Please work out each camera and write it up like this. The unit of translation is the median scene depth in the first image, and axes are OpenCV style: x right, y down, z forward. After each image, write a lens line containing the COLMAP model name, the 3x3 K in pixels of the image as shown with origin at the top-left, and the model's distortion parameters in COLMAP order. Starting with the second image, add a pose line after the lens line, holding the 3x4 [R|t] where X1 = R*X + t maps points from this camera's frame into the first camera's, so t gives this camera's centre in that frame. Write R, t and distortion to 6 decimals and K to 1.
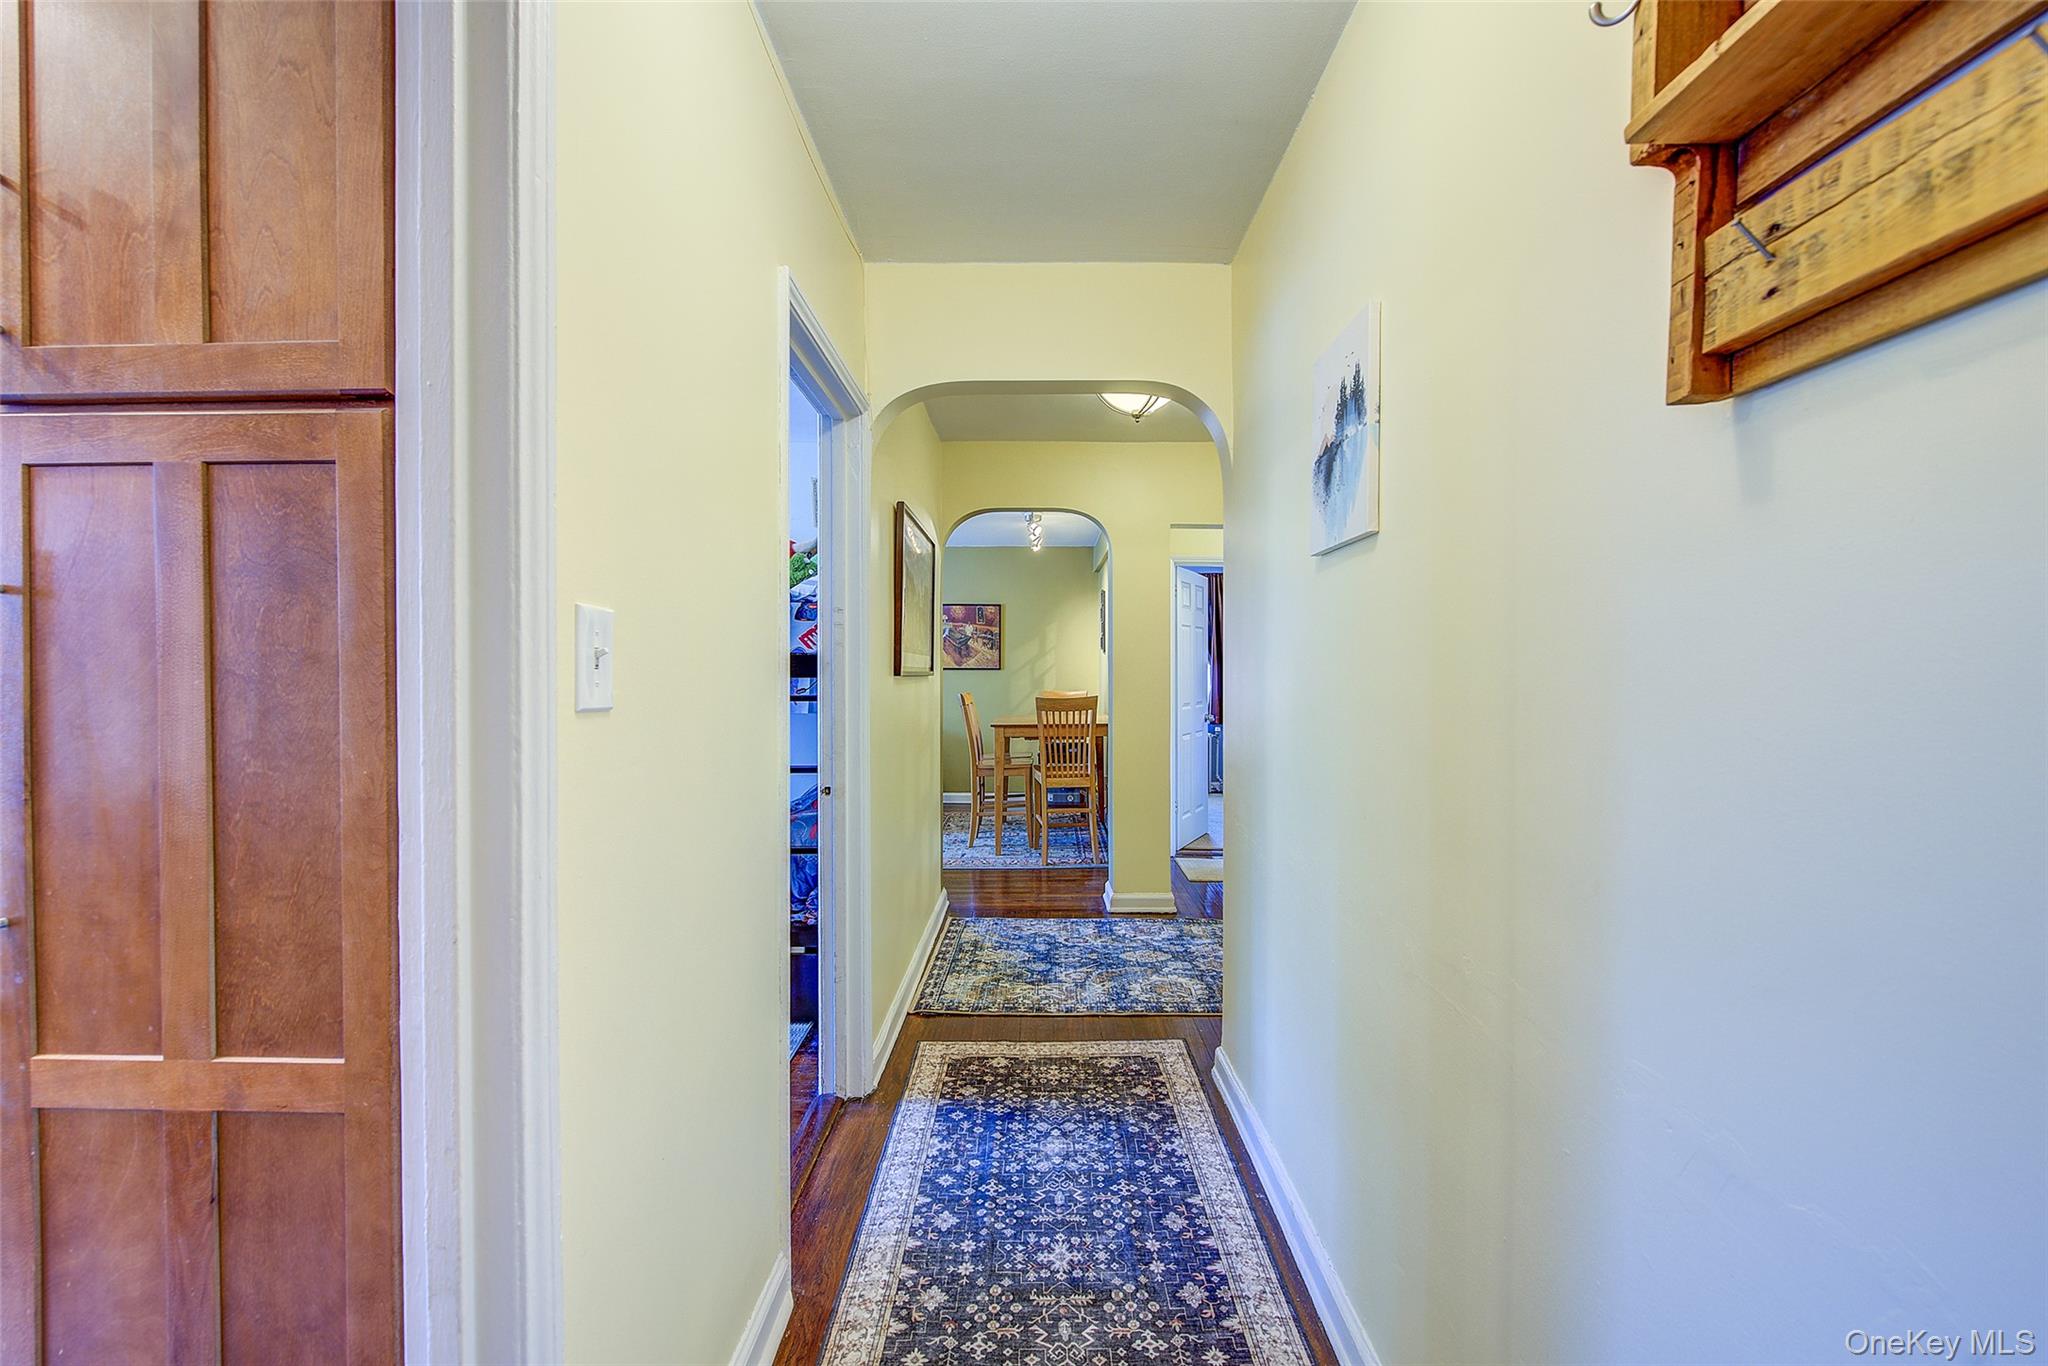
lens RADIAL K [[855.1, 0, 1022.6], [0, 855.1, 679.9], [0, 0, 1]] dist [-0.002760, -0.000514]
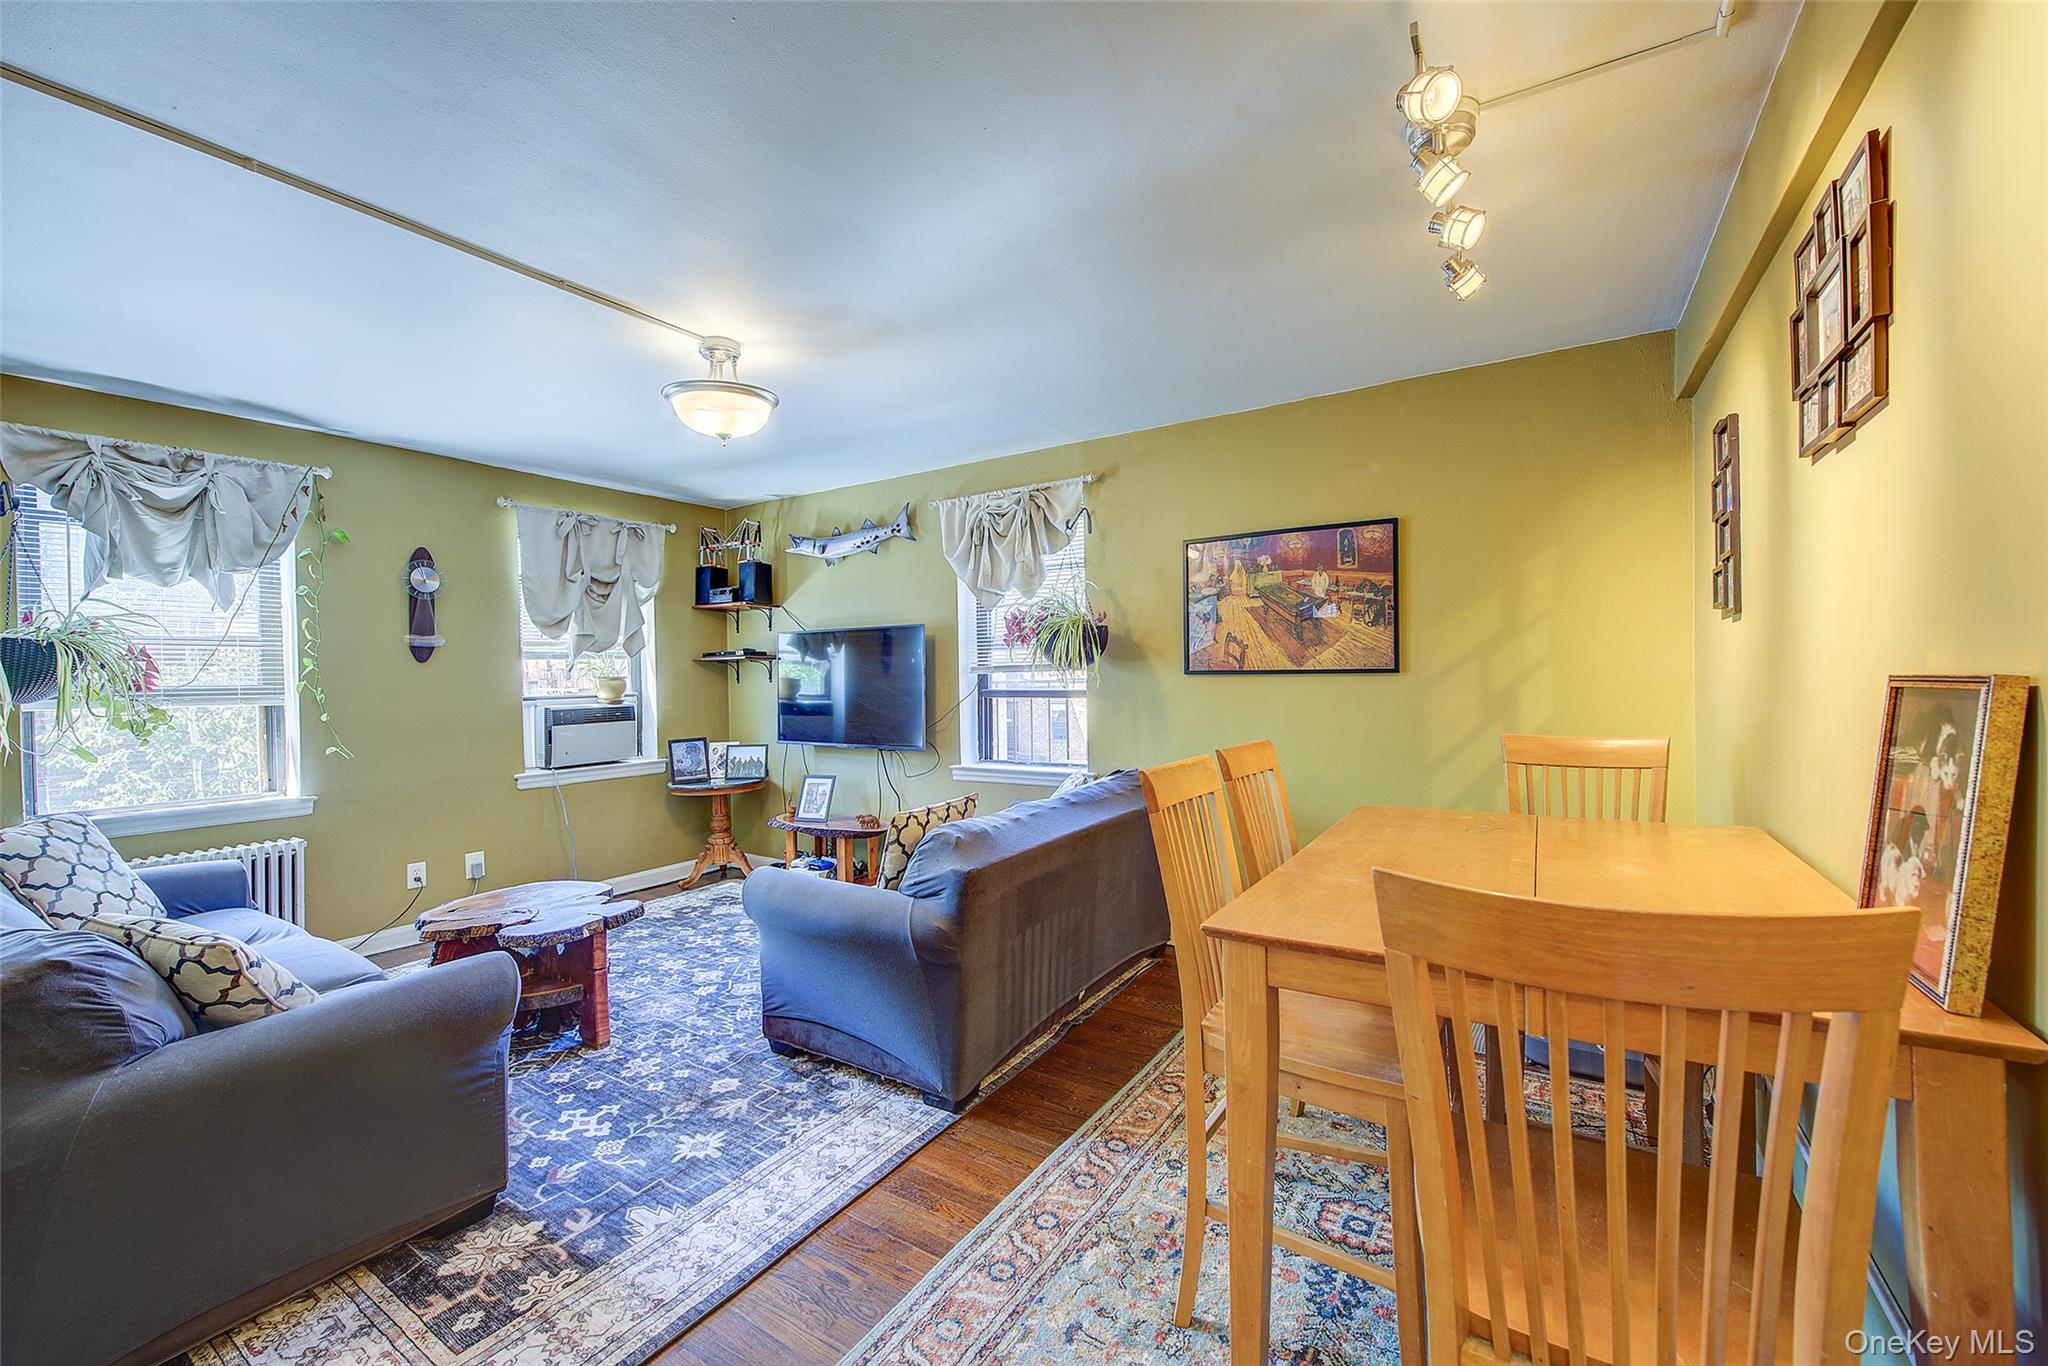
lens RADIAL K [[823.6, 0, 1015.2], [0, 823.6, 682.1], [0, 0, 1]] dist [-0.000126, -0.000058]
pose [[0.846165, -0.003981, -0.532906, 0.032163], [0.002387, 0.999990, -0.003681, -0.005763], [0.532915, 0.001843, 0.846167, 0.549186]]
